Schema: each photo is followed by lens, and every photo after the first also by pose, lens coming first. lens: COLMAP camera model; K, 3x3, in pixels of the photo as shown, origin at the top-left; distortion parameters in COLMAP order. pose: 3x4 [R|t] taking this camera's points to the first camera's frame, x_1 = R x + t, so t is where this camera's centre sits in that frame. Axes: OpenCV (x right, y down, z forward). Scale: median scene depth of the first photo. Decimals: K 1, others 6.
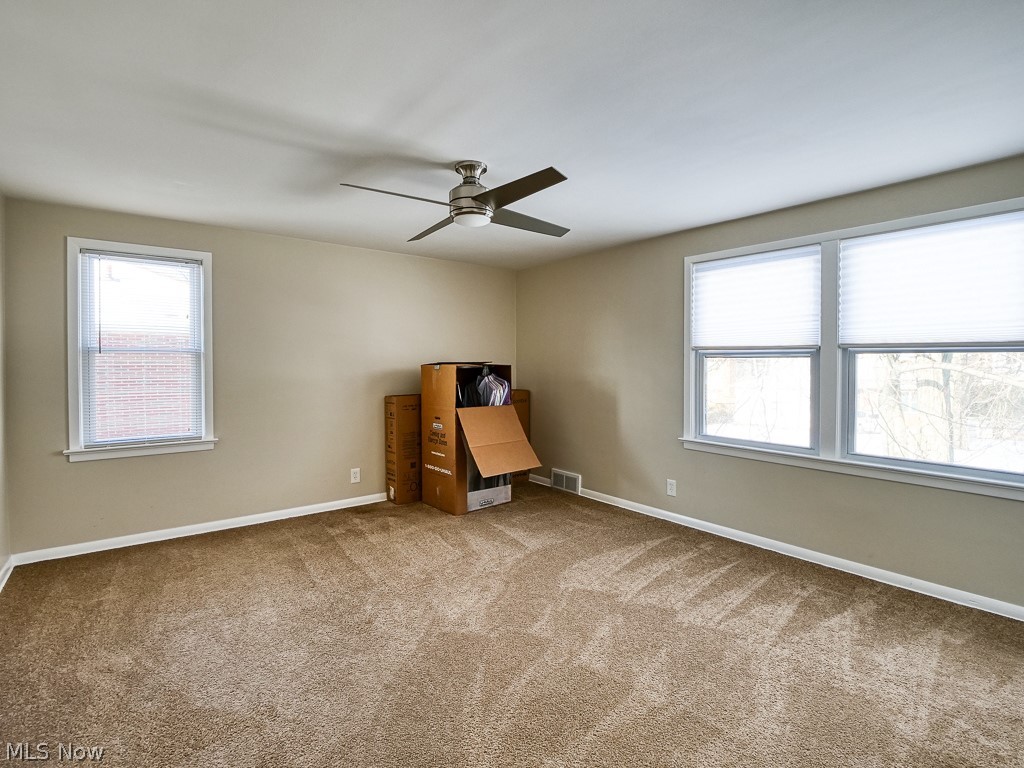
lens RADIAL K [[497.1, 0, 518.5], [0, 497.1, 371.1], [0, 0, 1]] dist [-0.016405, 0.000577]
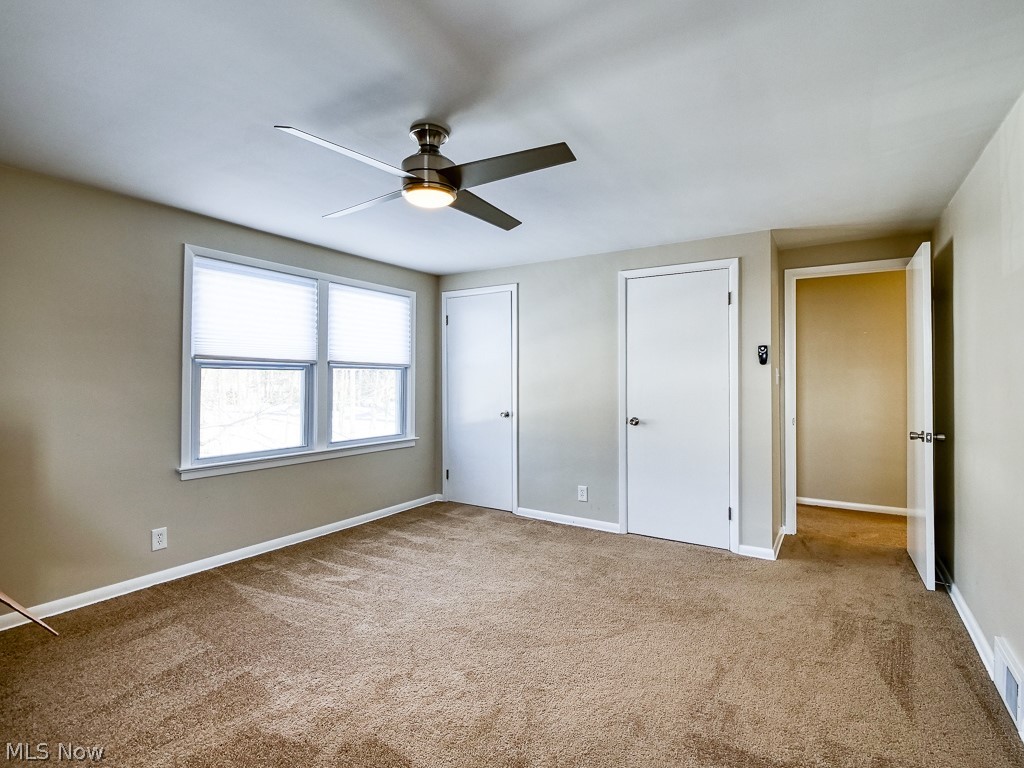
lens RADIAL K [[514.7, 0, 512.7], [0, 514.7, 372.9], [0, 0, 1]] dist [-0.015526, 0.001040]
pose [[-0.325313, 0.011736, 0.945534, -0.758662], [0.013959, 0.999874, -0.007608, -0.004866], [-0.945503, 0.010723, -0.325436, 0.931767]]
